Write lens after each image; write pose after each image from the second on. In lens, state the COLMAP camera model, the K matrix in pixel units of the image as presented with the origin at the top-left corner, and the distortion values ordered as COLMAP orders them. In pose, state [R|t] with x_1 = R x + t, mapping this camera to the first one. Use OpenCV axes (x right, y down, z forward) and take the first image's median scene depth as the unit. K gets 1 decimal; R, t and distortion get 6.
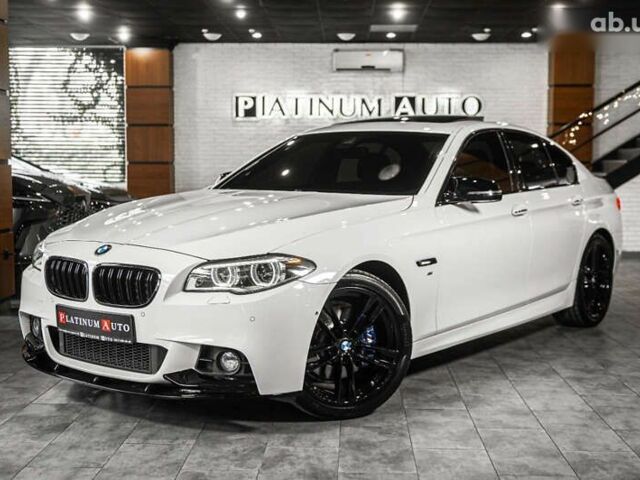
lens RADIAL K [[876.4, 0, 320.0], [0, 876.4, 240.0], [0, 0, 1]] dist [0.003492, 0.011844]
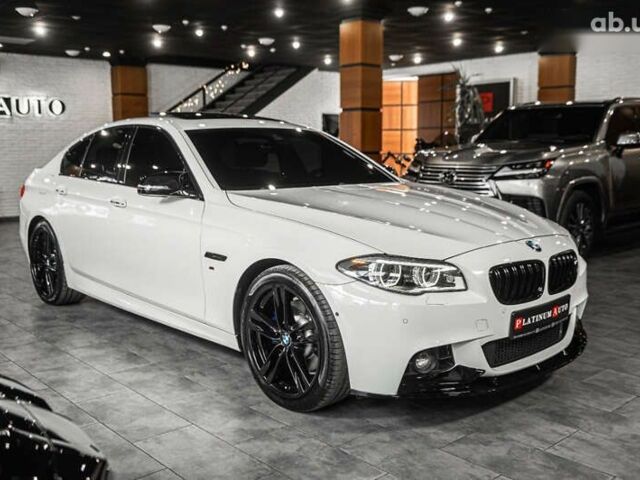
lens RADIAL K [[666.6, 0, 320.0], [0, 666.6, 240.0], [0, 0, 1]] dist [-0.006966, -0.013209]
pose [[0.183148, -0.139401, 0.973152, -1.063909], [0.083815, 0.988505, 0.125826, -0.116472], [-0.979506, 0.058520, 0.192727, 1.095458]]
